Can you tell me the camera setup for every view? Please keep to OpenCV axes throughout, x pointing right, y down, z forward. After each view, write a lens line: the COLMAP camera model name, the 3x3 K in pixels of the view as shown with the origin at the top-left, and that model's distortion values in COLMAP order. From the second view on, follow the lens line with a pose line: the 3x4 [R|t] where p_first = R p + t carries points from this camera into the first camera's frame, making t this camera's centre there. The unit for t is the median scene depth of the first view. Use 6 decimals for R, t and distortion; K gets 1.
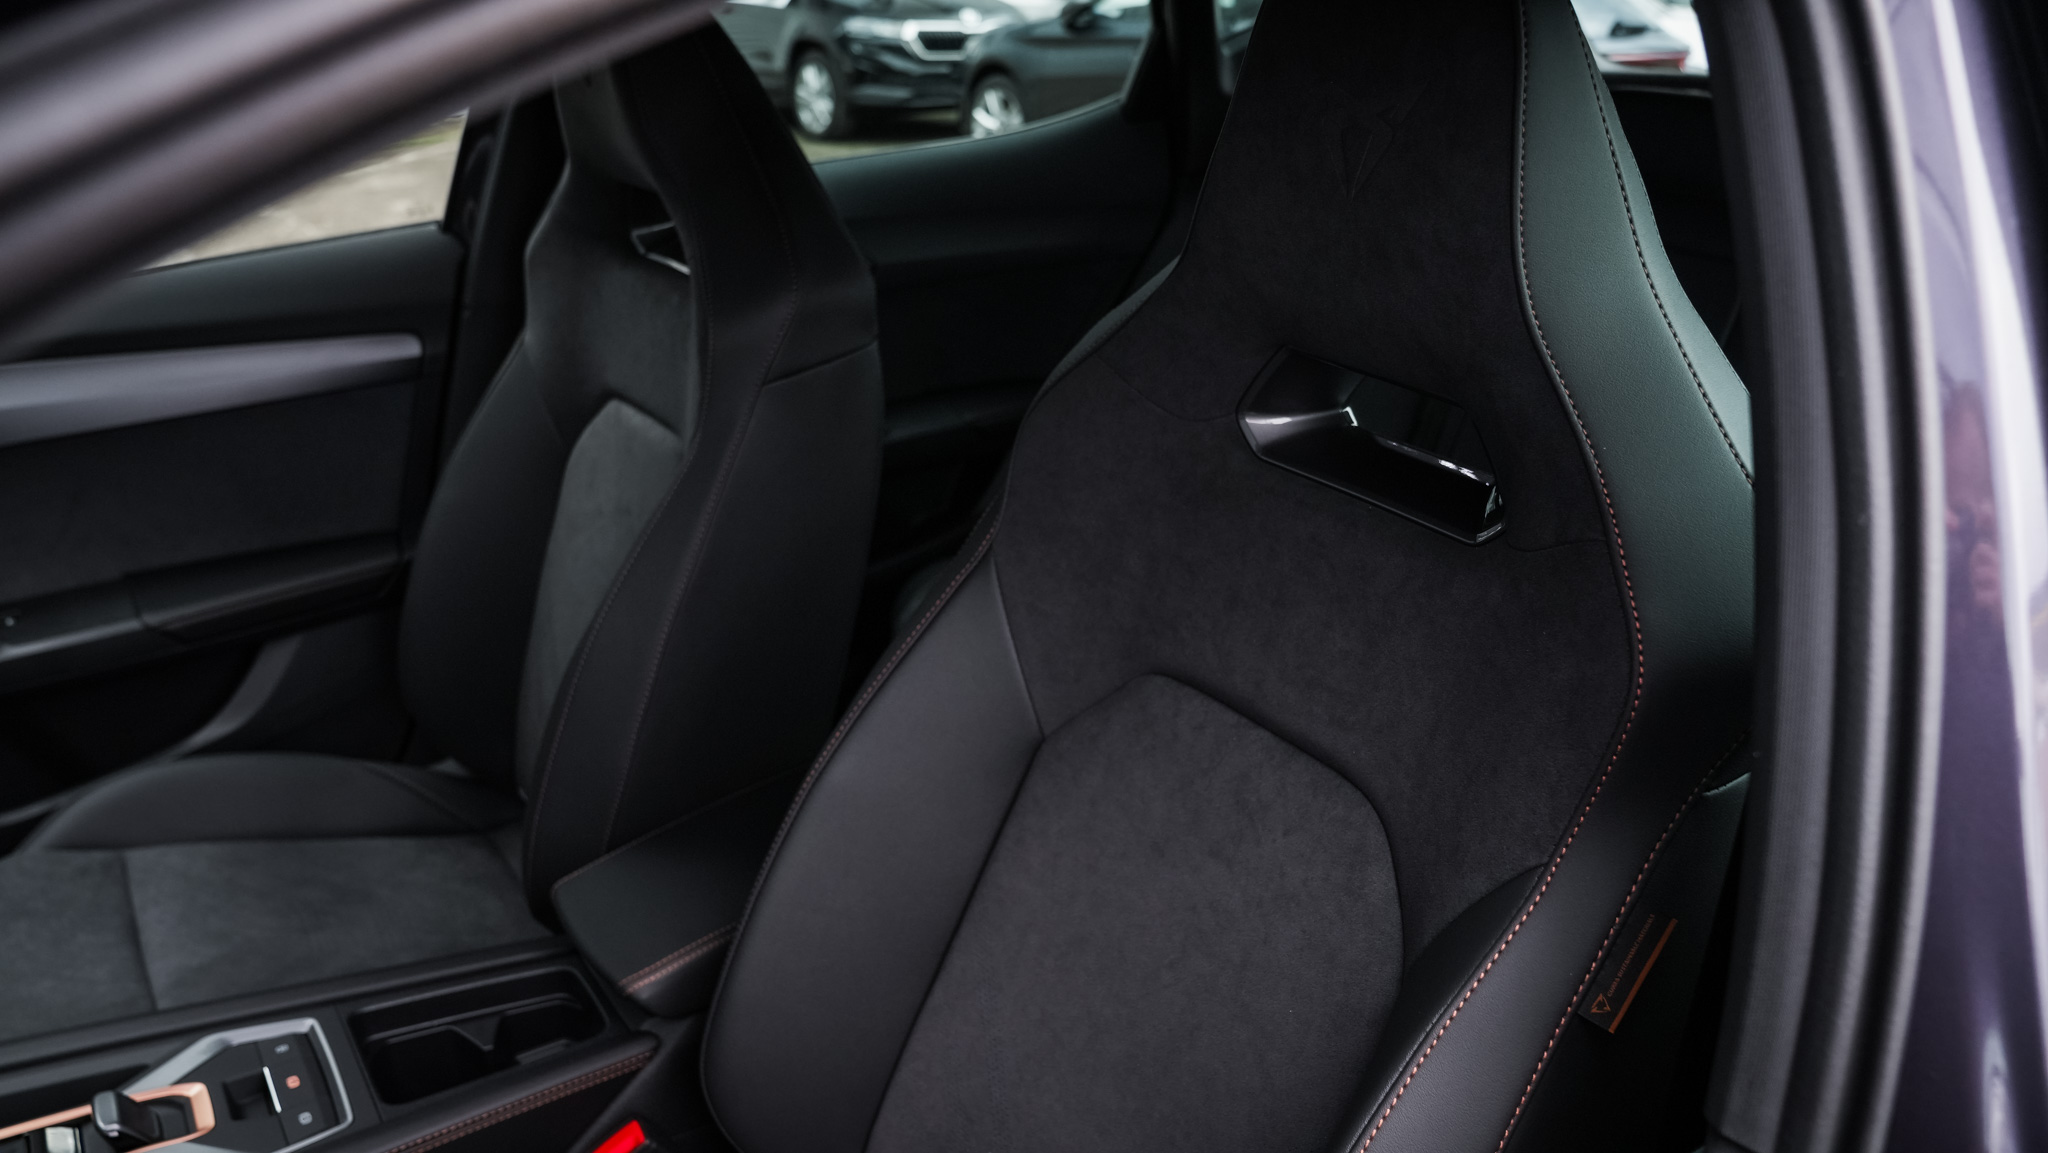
lens RADIAL K [[1408.2, 0, 1024.0], [0, 1408.2, 576.5], [0, 0, 1]] dist [-0.135866, 0.098321]
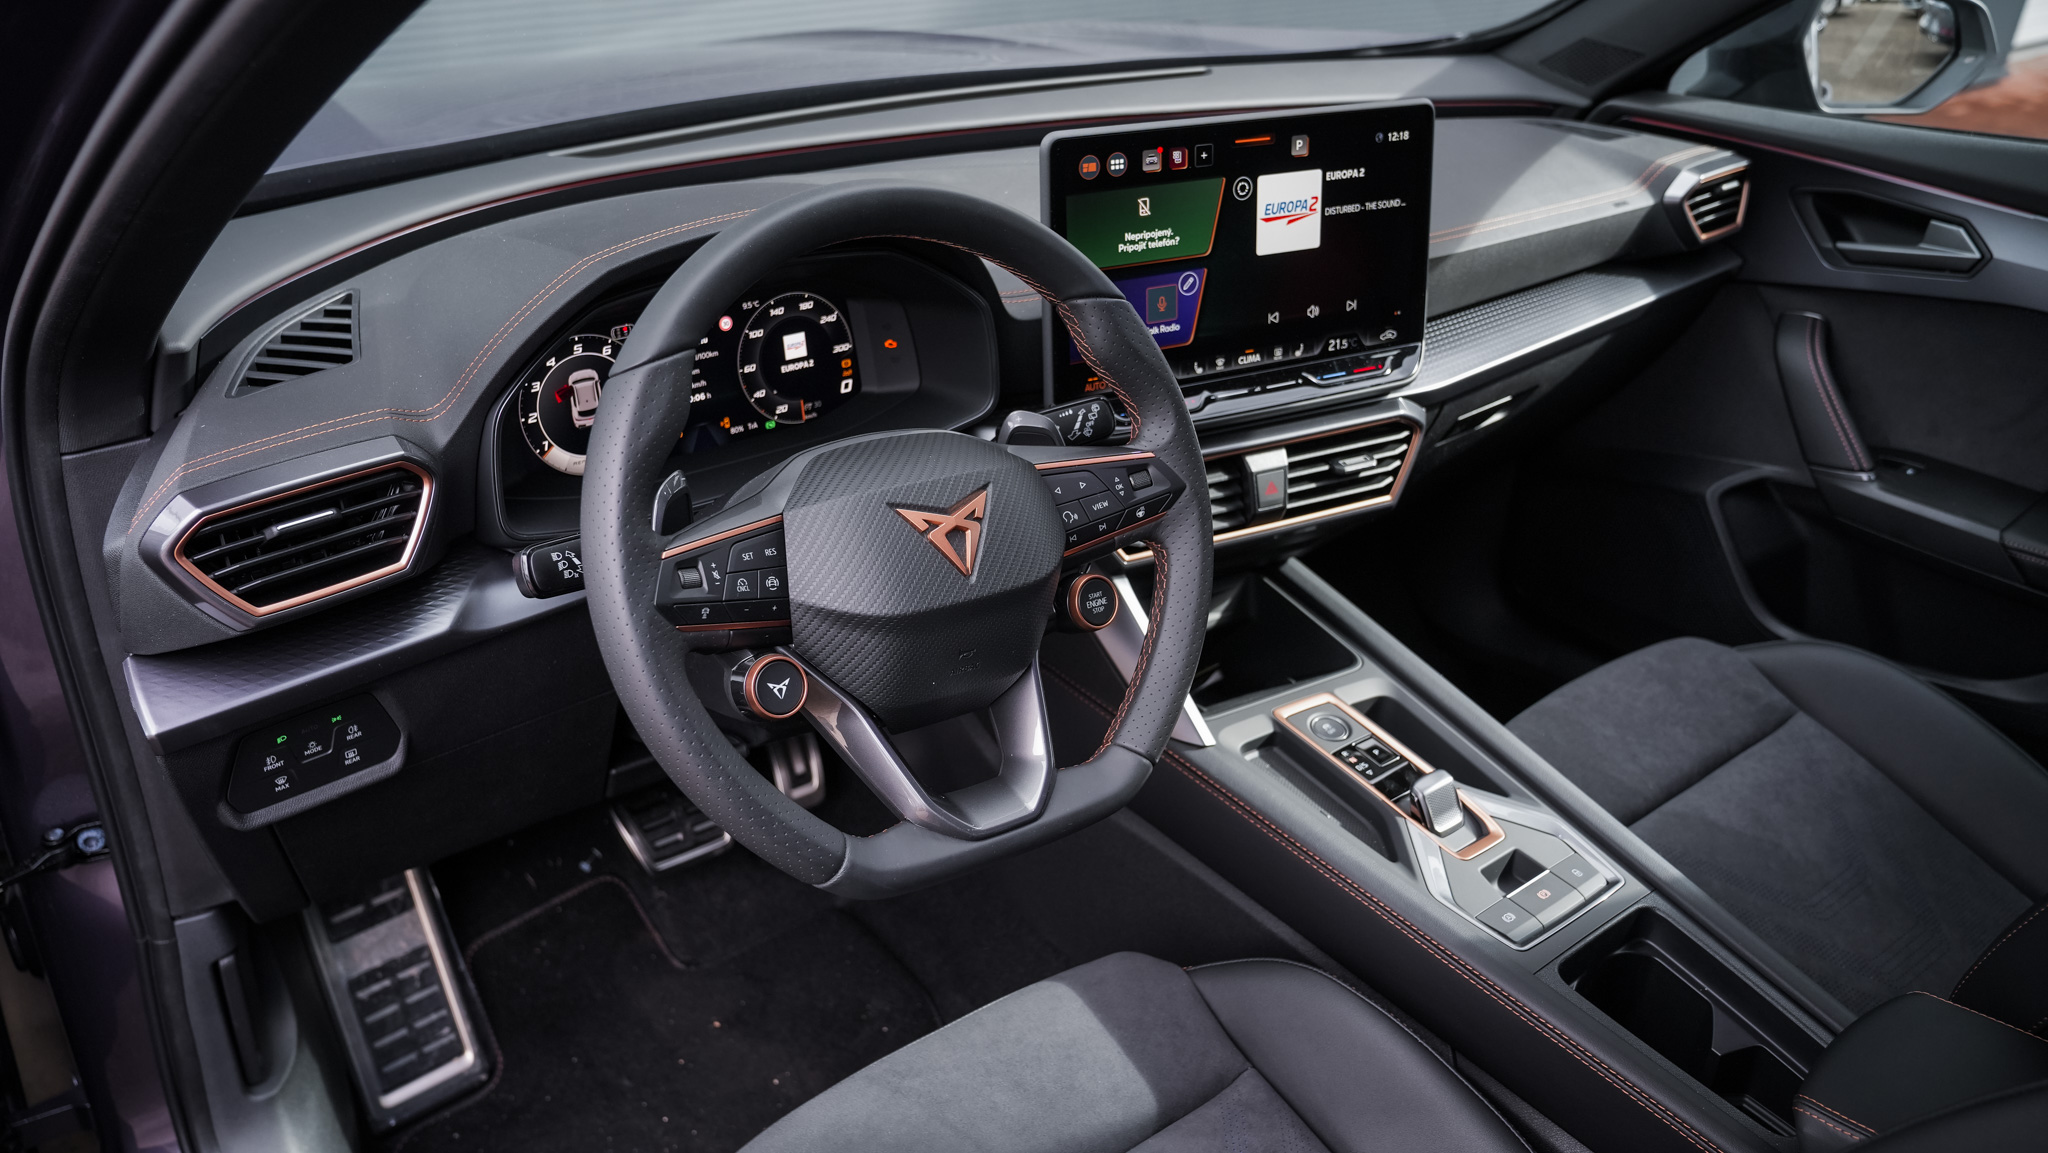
lens RADIAL K [[1539.7, 0, 1024.0], [0, 1539.7, 576.5], [0, 0, 1]] dist [-0.103304, 0.101345]
pose [[0.024801, 0.453378, -0.890973, 0.238887], [-0.423816, 0.811960, 0.401374, -0.072258], [0.905409, 0.367655, 0.212286, 0.228219]]
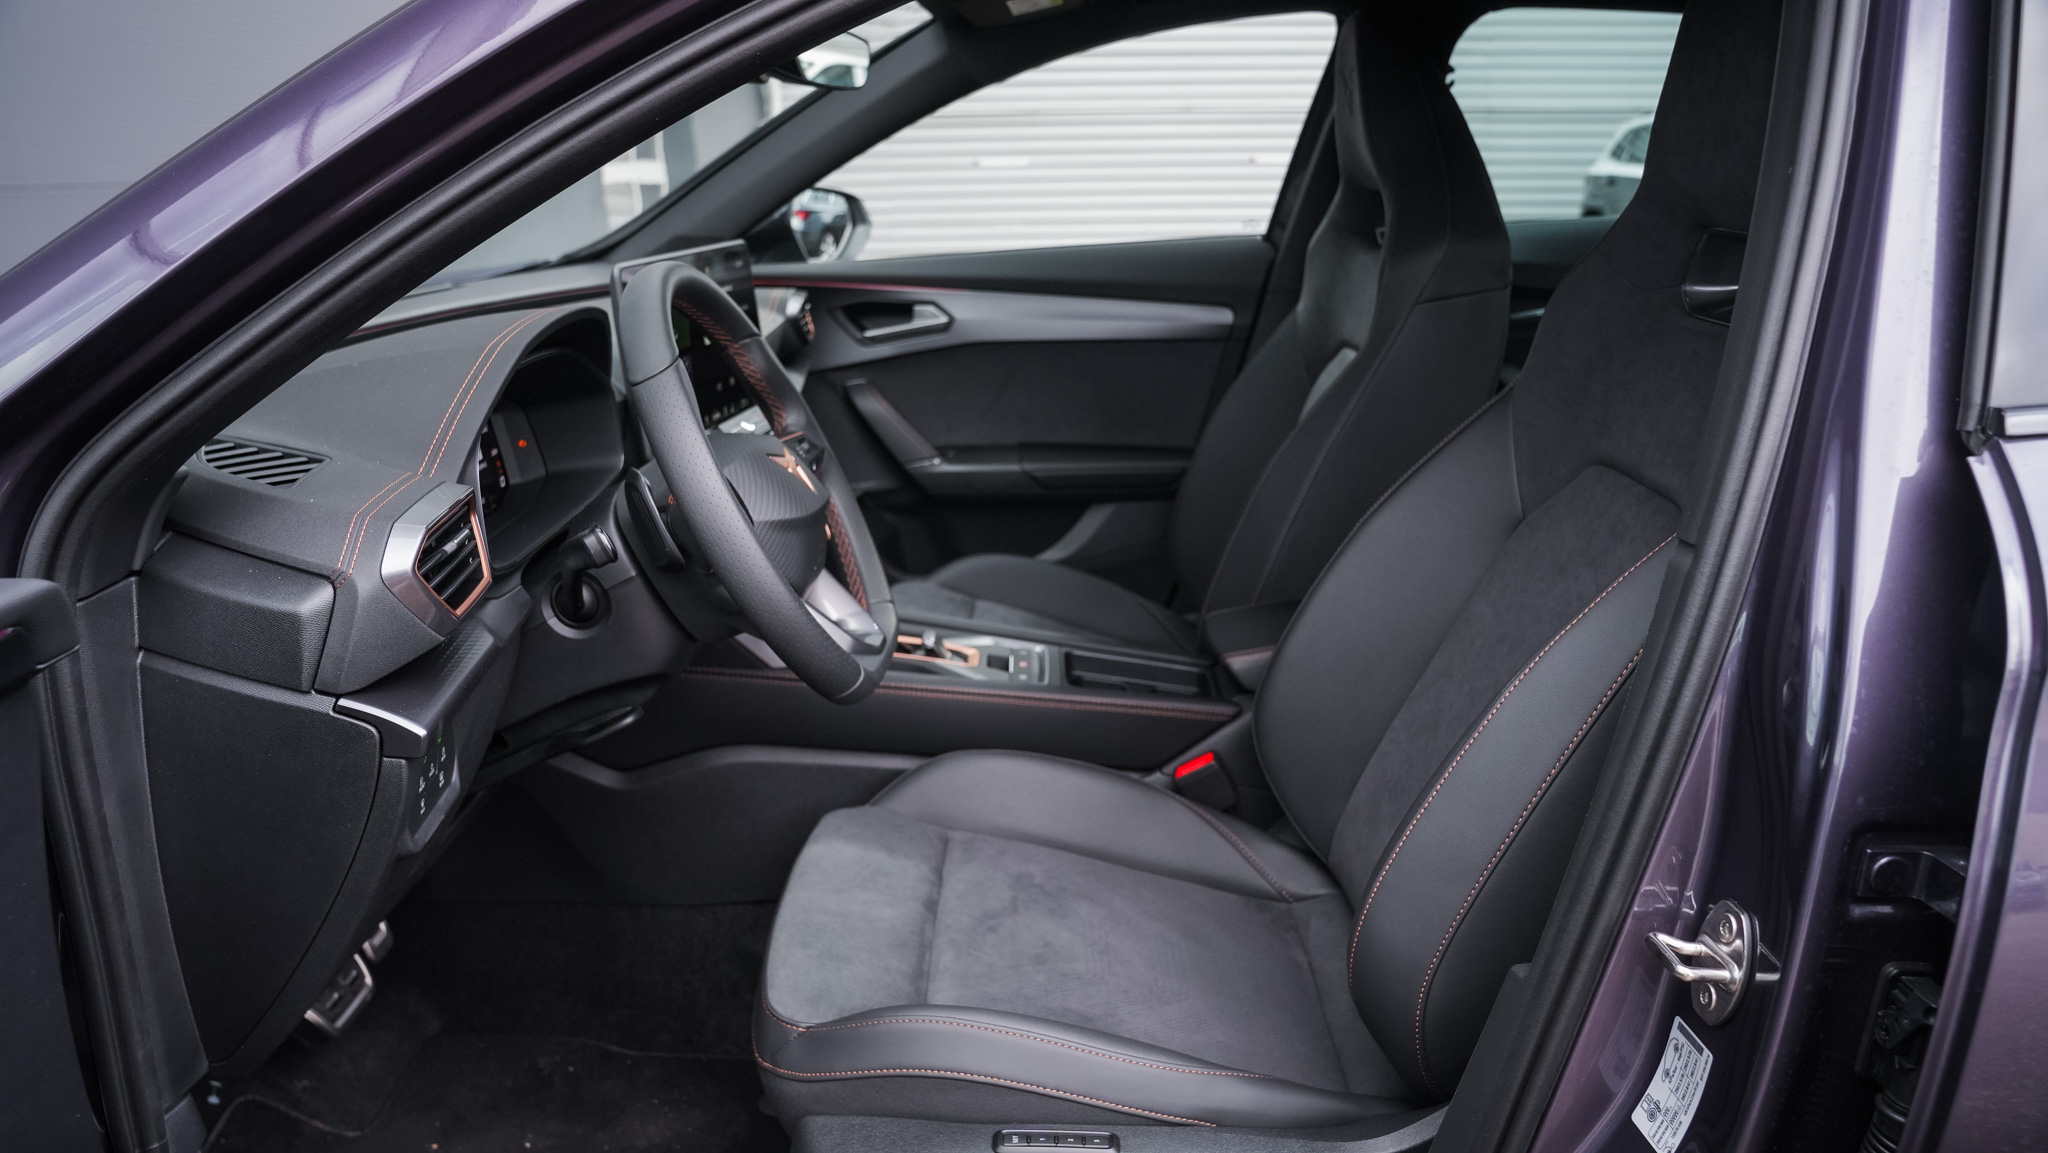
lens RADIAL K [[1408.2, 0, 1024.0], [0, 1408.2, 576.5], [0, 0, 1]] dist [-0.135866, 0.098321]
pose [[0.803051, 0.150149, -0.576684, 0.294065], [-0.220247, 0.973997, -0.053105, 0.249120], [0.553715, 0.169659, 0.815239, -0.278702]]
